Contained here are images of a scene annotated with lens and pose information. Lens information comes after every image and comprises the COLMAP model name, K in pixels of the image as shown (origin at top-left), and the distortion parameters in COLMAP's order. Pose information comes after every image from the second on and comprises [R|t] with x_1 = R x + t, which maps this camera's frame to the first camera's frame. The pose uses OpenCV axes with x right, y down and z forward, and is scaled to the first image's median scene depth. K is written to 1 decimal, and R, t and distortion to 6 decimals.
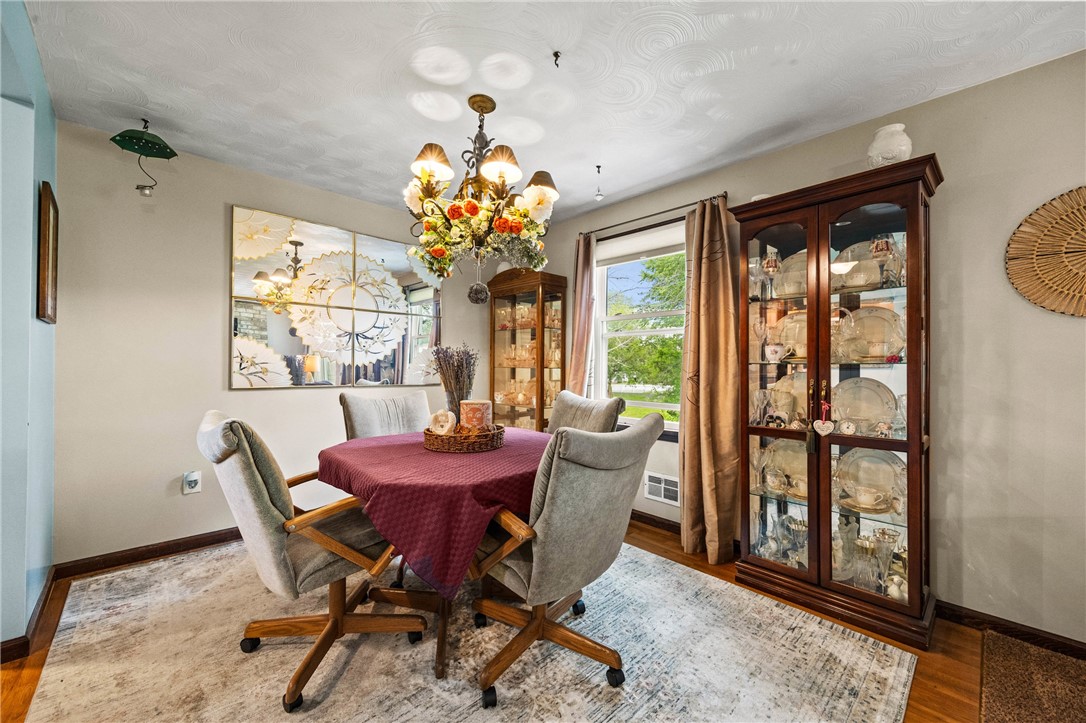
lens RADIAL K [[431.9, 0, 537.7], [0, 431.9, 364.7], [0, 0, 1]] dist [-0.008747, 0.000632]
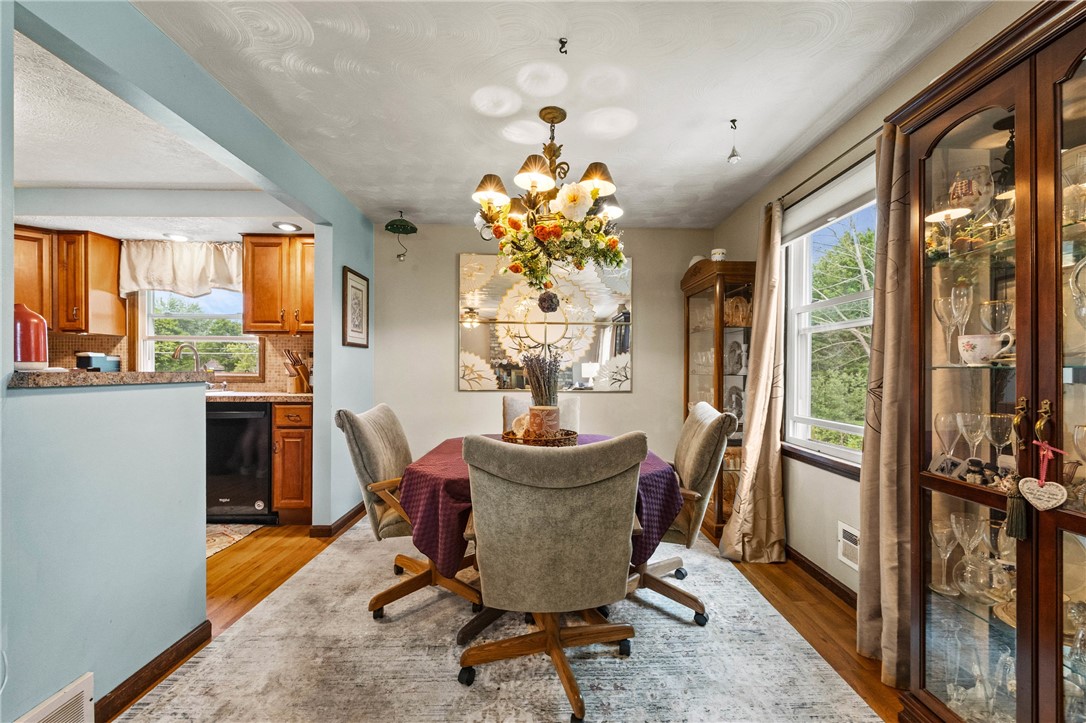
lens RADIAL K [[431.9, 0, 532.5], [0, 431.9, 373.4], [0, 0, 1]] dist [-0.008747, 0.000632]
pose [[0.736255, -0.001151, -0.676704, 0.471101], [0.002766, 0.999995, 0.001309, 0.002908], [0.676699, -0.002836, 0.736254, 0.194616]]
